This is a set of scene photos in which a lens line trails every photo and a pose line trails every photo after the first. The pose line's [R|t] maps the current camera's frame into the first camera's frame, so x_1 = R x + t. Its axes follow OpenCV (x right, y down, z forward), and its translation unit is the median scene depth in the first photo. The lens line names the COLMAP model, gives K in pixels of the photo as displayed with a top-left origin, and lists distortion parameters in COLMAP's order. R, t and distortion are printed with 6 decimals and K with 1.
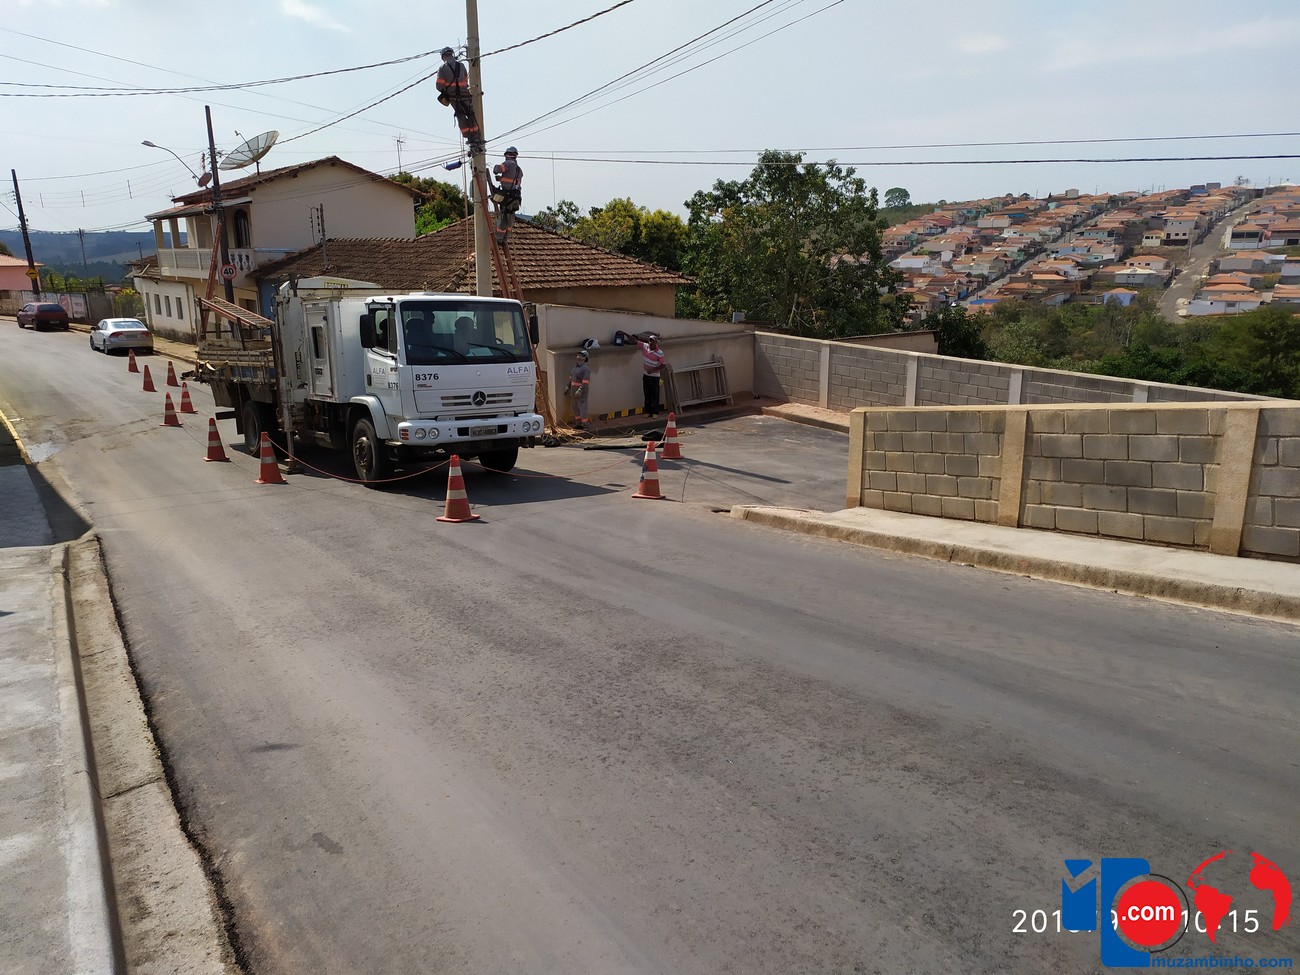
lens RADIAL K [[982.9, 0, 650.0], [0, 982.9, 487.5], [0, 0, 1]] dist [0.036865, -0.001362]
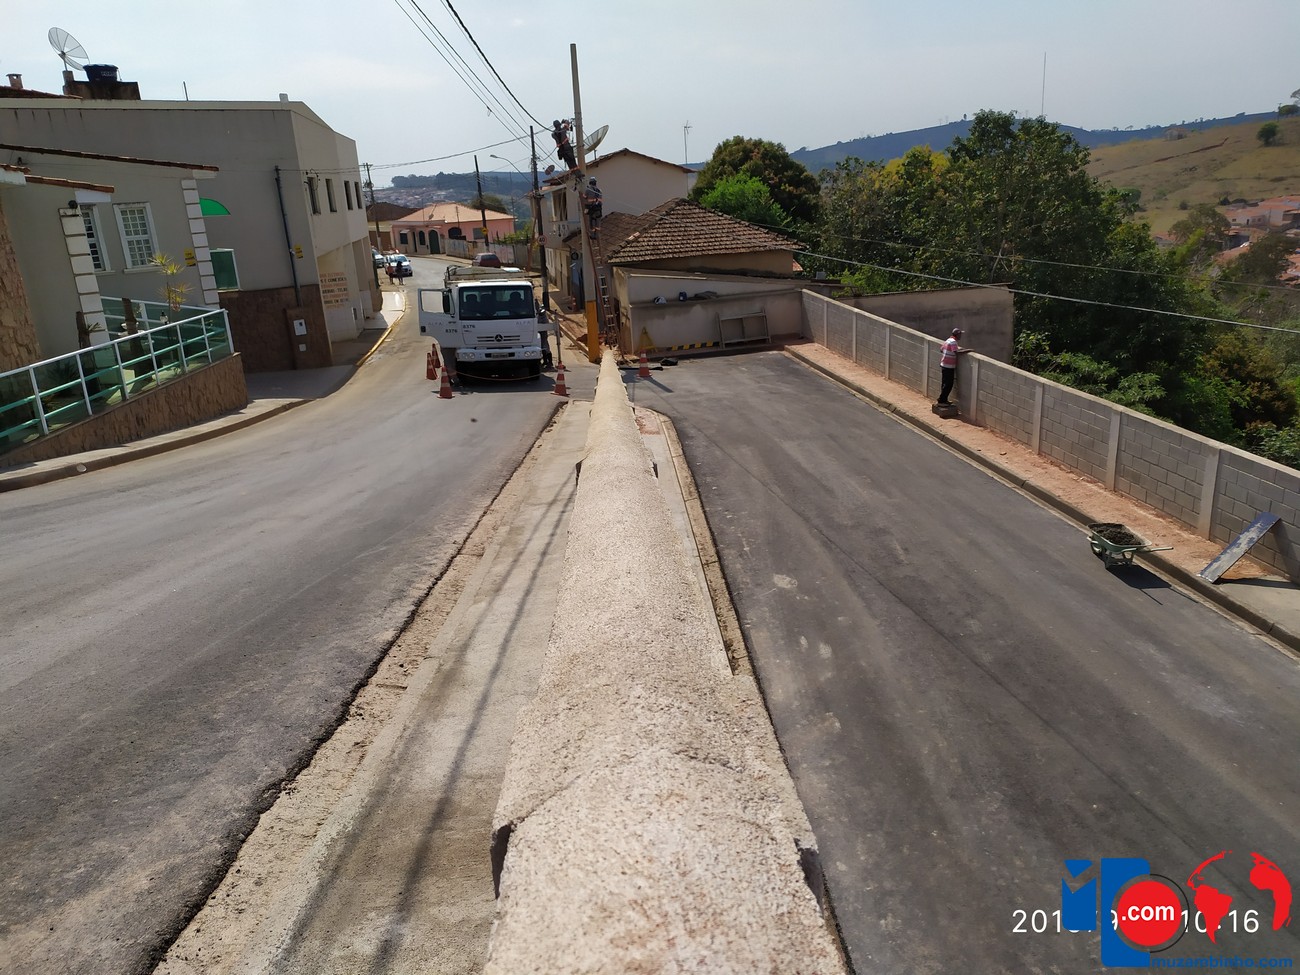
lens RADIAL K [[982.9, 0, 650.0], [0, 982.9, 487.5], [0, 0, 1]] dist [0.036865, -0.001362]
pose [[0.887288, 0.095782, -0.451160, 0.630997], [-0.060503, 0.993917, 0.092019, 0.001736], [0.457229, -0.054350, 0.887687, -0.362580]]
